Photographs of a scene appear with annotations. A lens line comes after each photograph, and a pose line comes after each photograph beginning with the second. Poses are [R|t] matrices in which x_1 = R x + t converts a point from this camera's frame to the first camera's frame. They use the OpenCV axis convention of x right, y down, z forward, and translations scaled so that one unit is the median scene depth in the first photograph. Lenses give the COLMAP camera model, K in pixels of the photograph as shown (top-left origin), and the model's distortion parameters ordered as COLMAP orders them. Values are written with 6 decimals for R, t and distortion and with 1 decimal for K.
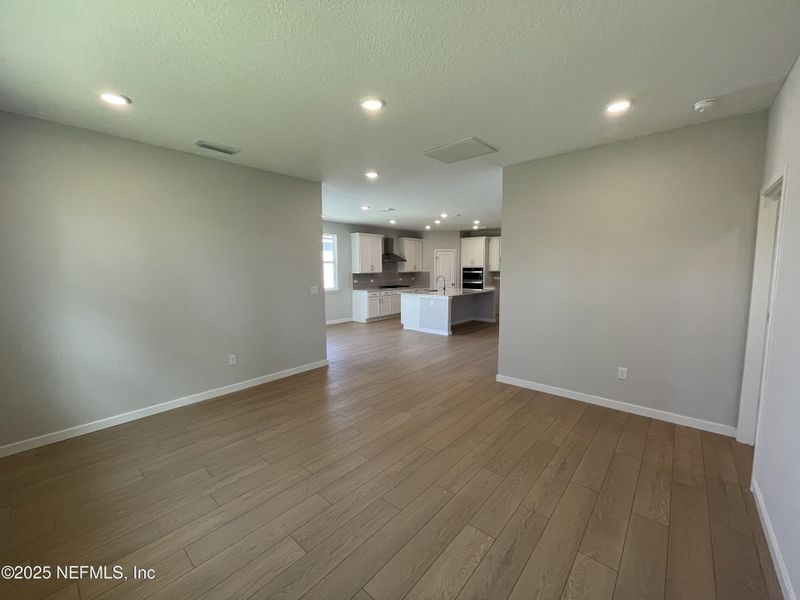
lens RADIAL K [[322.1, 0, 397.5], [0, 322.1, 298.6], [0, 0, 1]] dist [-0.003050, -0.000369]
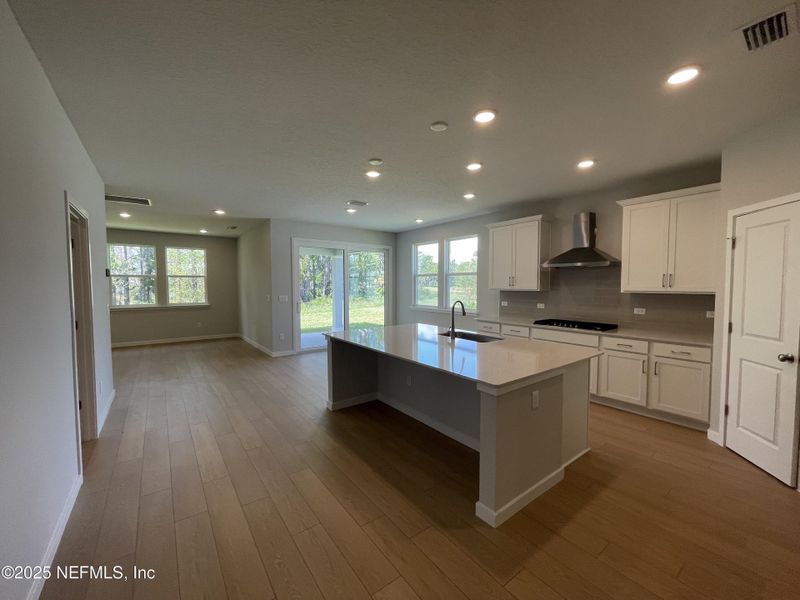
lens RADIAL K [[322.1, 0, 400.7], [0, 322.1, 299.6], [0, 0, 1]] dist [-0.003050, -0.000369]
pose [[-0.196688, 0.058065, -0.978745, 0.470978], [-0.085012, 0.993476, 0.076022, -0.085171], [0.976774, 0.098158, -0.190469, 0.870025]]
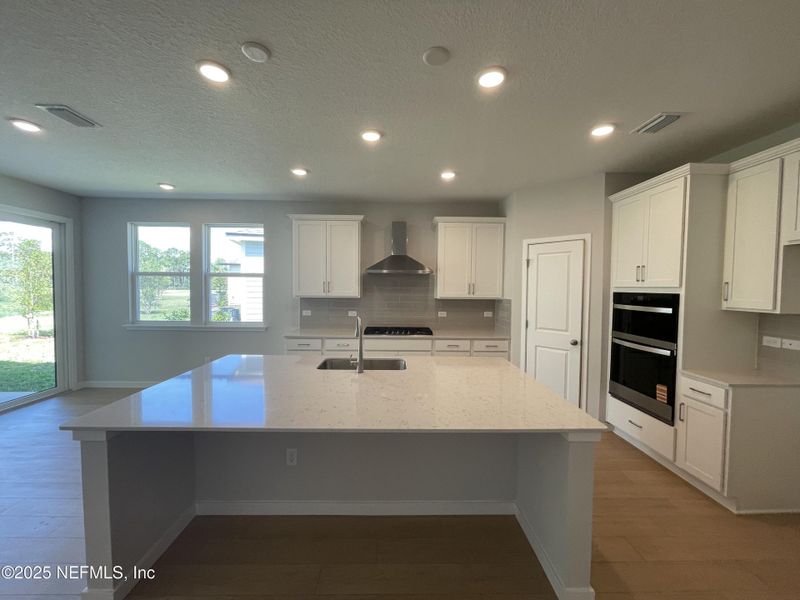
lens RADIAL K [[322.1, 0, 399.9], [0, 322.1, 298.7], [0, 0, 1]] dist [-0.003050, -0.000369]
pose [[0.678727, 0.043114, -0.733124, 0.318478], [-0.085262, 0.996151, -0.020354, -0.073448], [0.729424, 0.076323, 0.679791, 0.716900]]
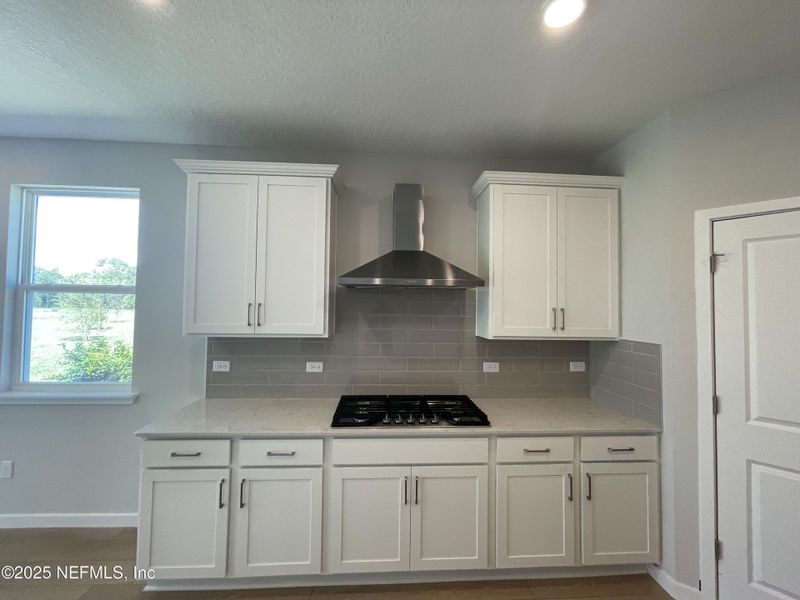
lens RADIAL K [[322.1, 0, 400.4], [0, 322.1, 298.1], [0, 0, 1]] dist [-0.003050, -0.000369]
pose [[0.706660, -0.001891, -0.707551, 0.136429], [-0.086449, 0.992274, -0.088992, -0.090003], [0.702252, 0.124054, 0.701037, 0.862550]]
